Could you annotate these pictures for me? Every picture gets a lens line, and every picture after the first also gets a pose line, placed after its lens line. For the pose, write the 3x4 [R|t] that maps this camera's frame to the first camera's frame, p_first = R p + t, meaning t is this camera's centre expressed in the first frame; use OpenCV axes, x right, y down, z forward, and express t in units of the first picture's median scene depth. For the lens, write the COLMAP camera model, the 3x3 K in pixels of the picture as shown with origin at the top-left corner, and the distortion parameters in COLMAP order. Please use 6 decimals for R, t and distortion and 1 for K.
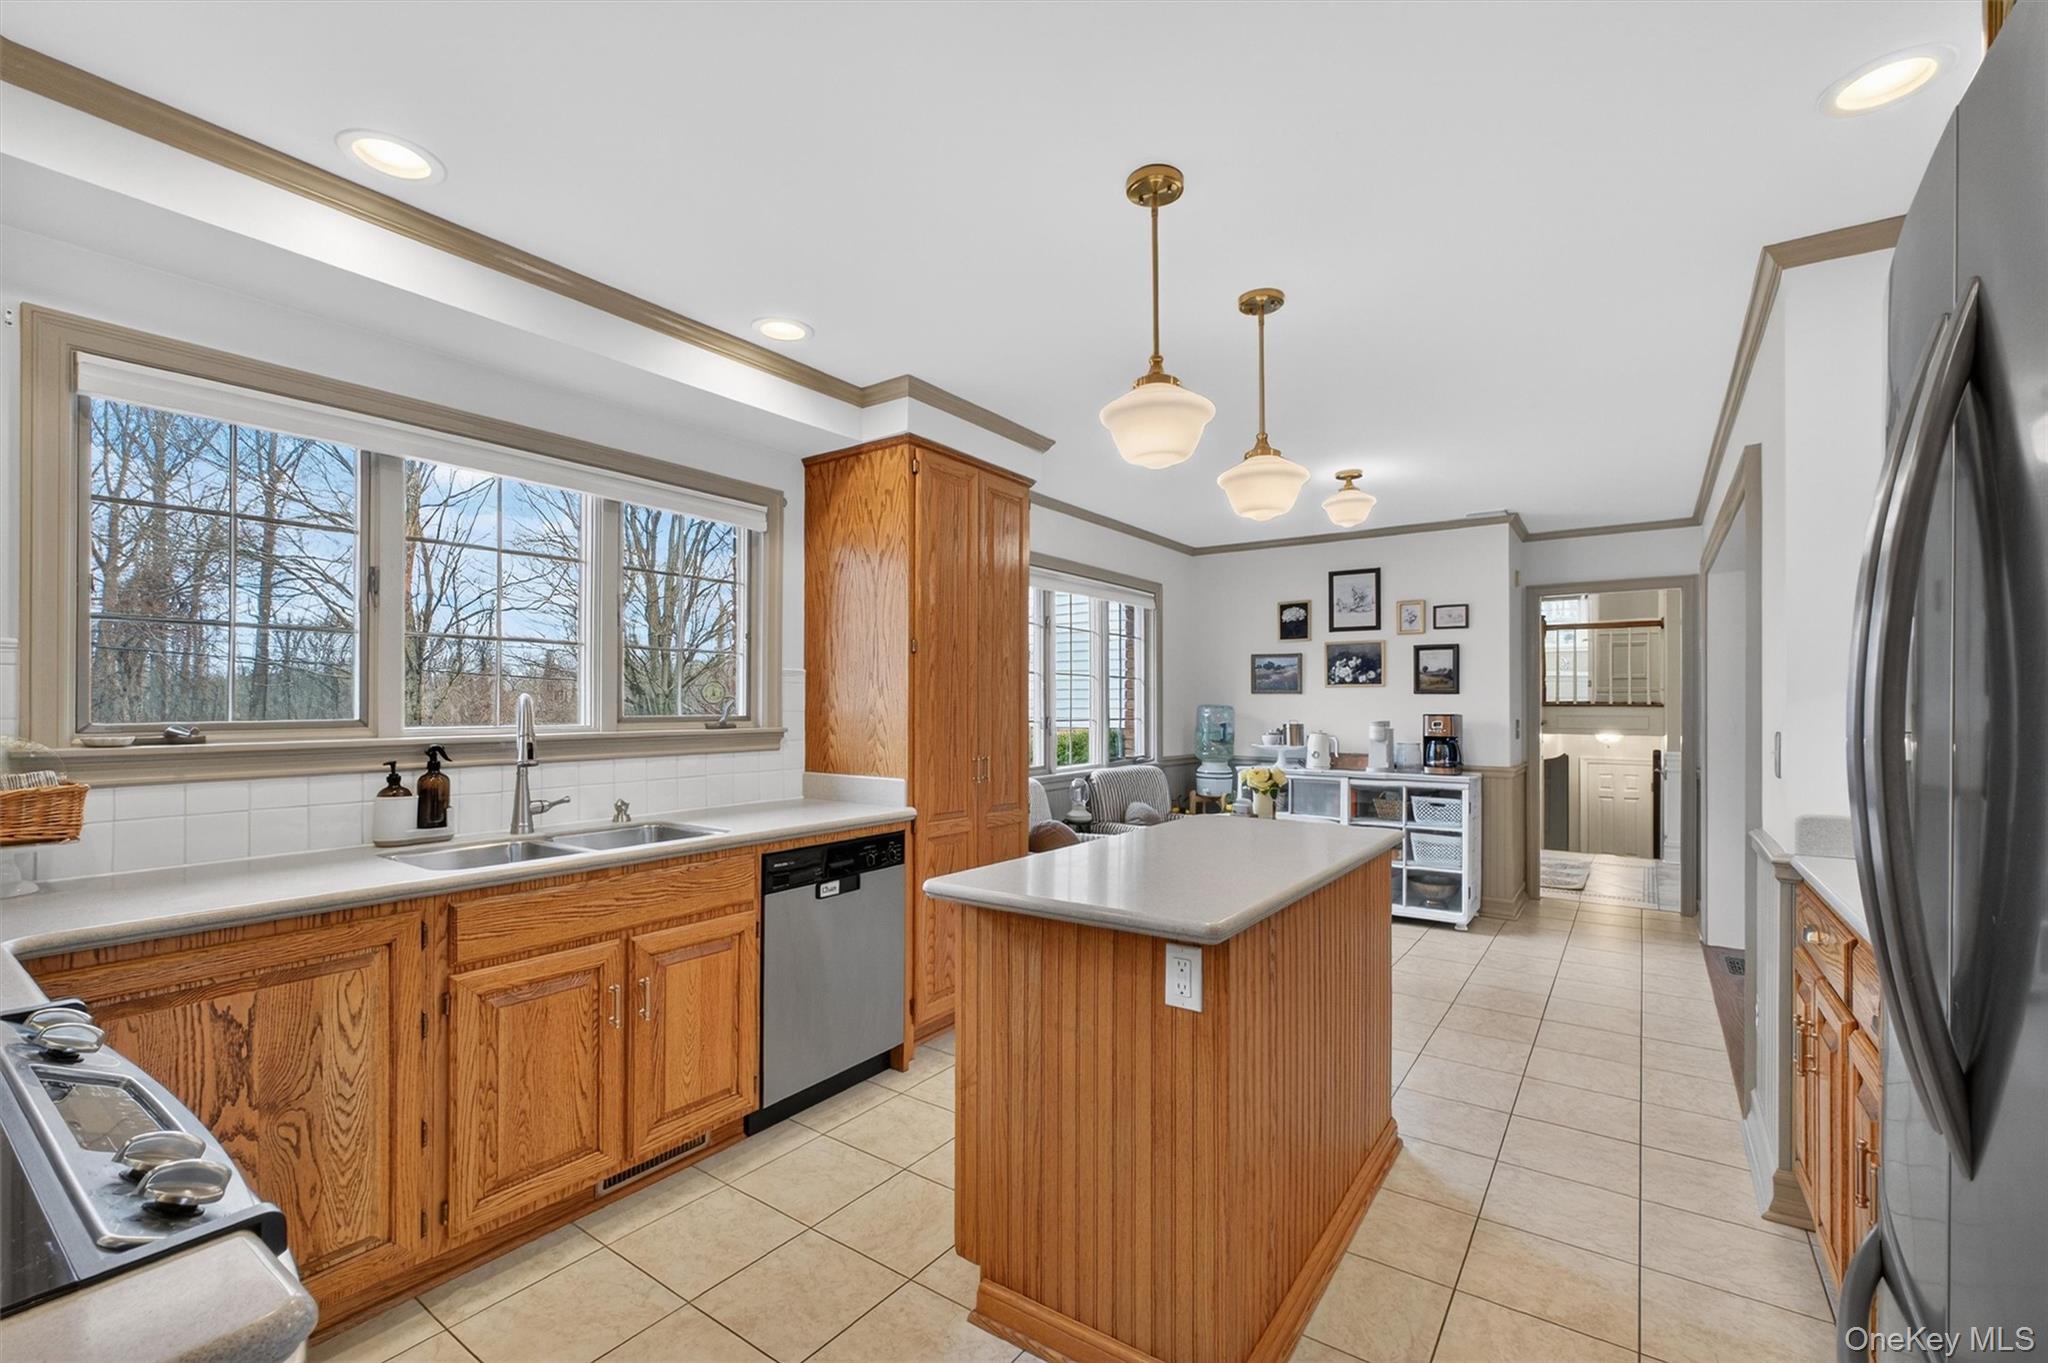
lens RADIAL K [[868.2, 0, 1027.9], [0, 868.2, 703.2], [0, 0, 1]] dist [0.002831, -0.001179]
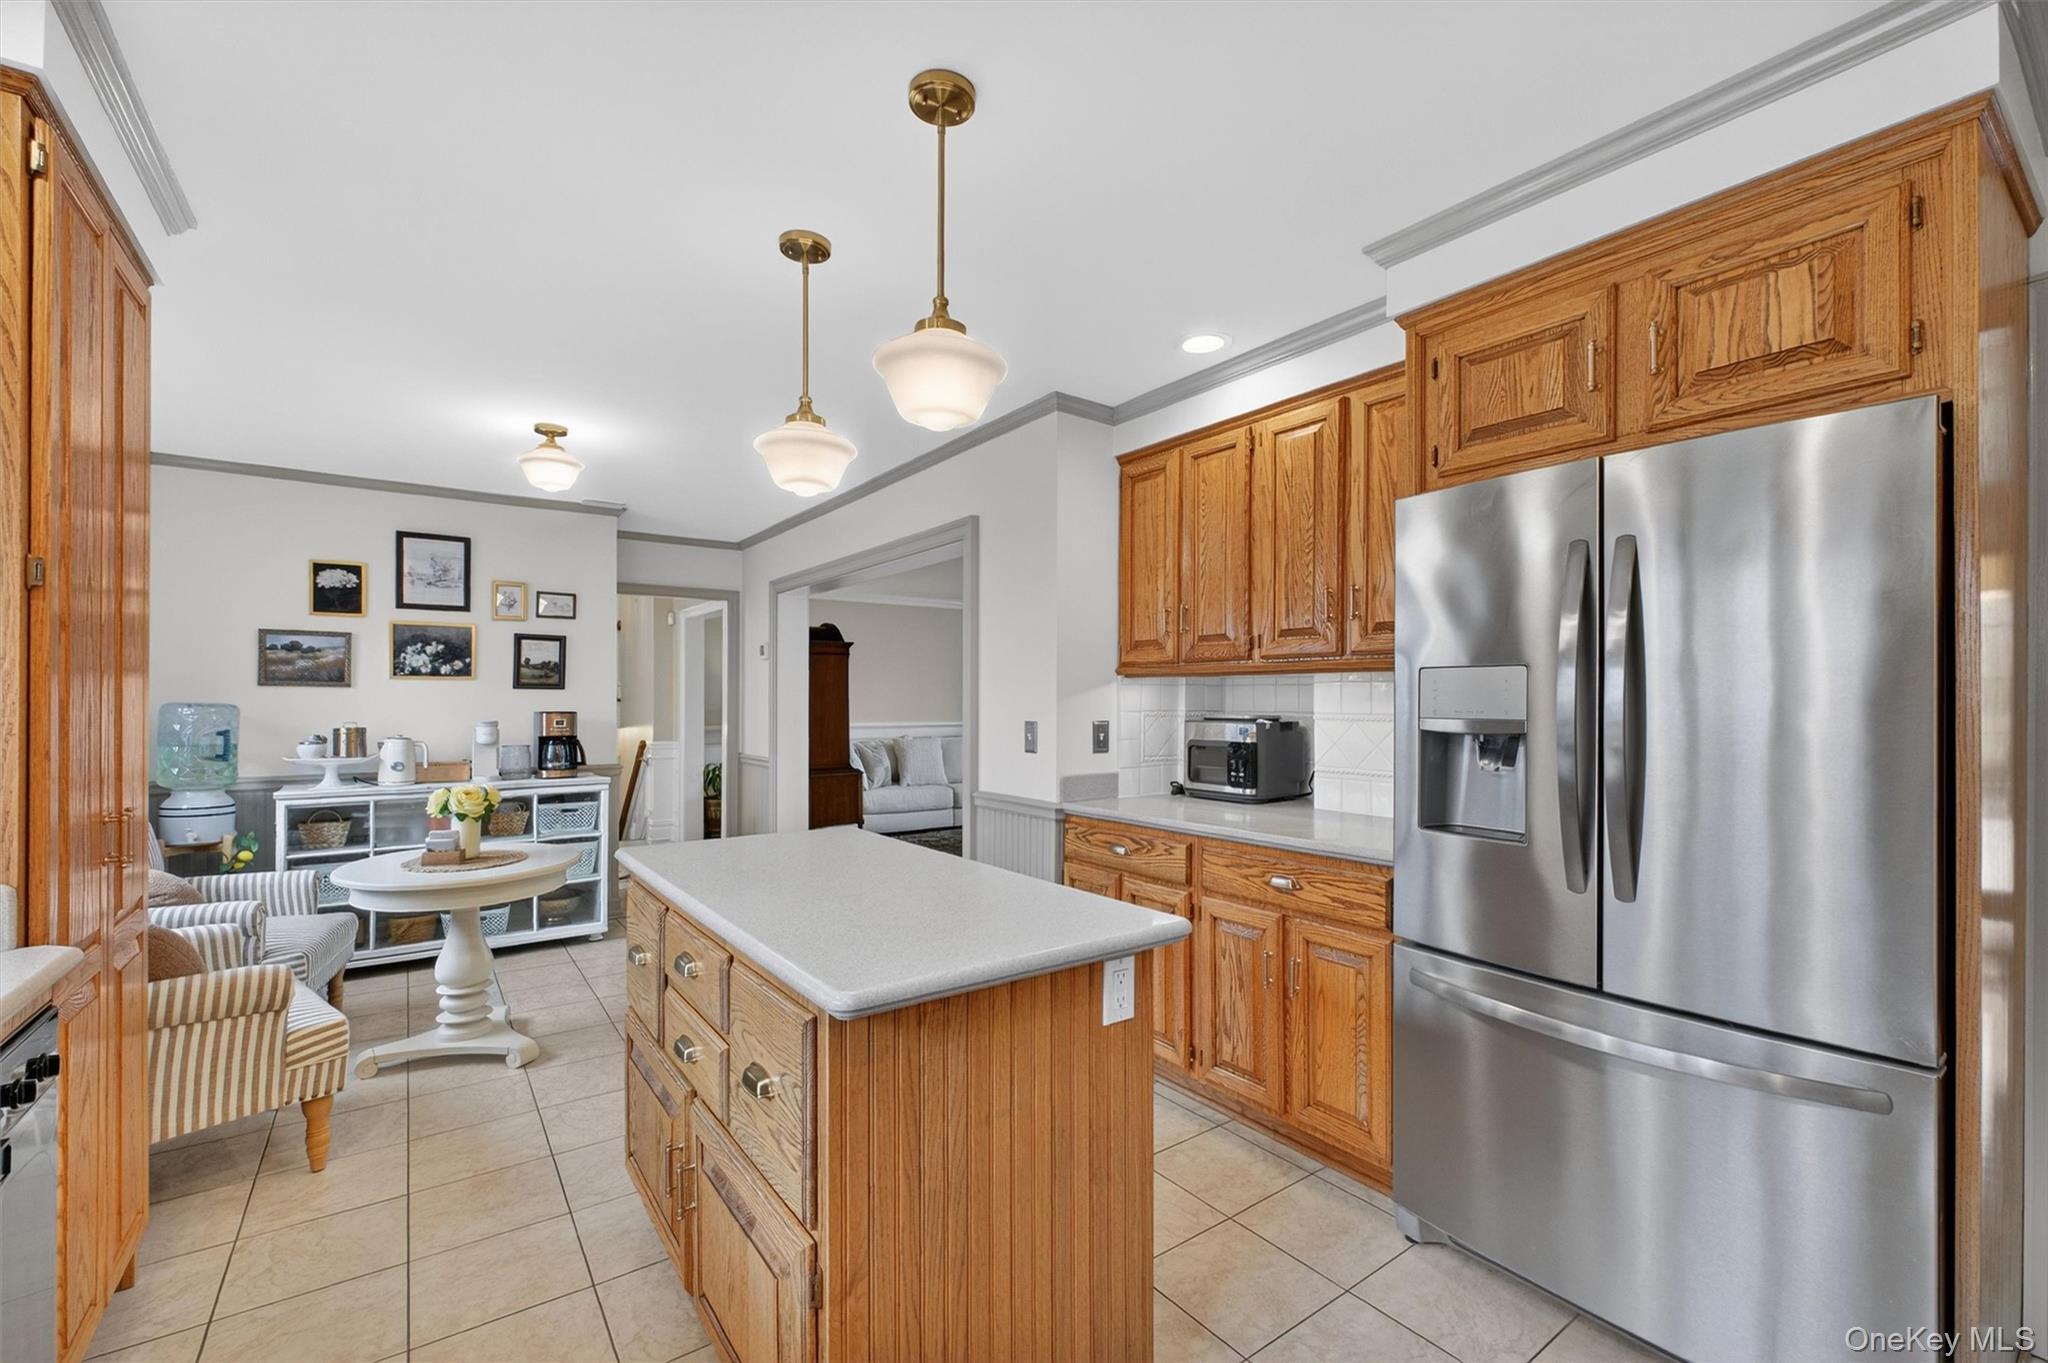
lens RADIAL K [[868.2, 0, 1033.2], [0, 868.2, 696.9], [0, 0, 1]] dist [0.002831, -0.001179]
pose [[0.323215, 0.000244, 0.946325, -0.222613], [-0.000216, 1.000000, -0.000184, -0.002618], [-0.946325, -0.000145, 0.323215, 0.226338]]
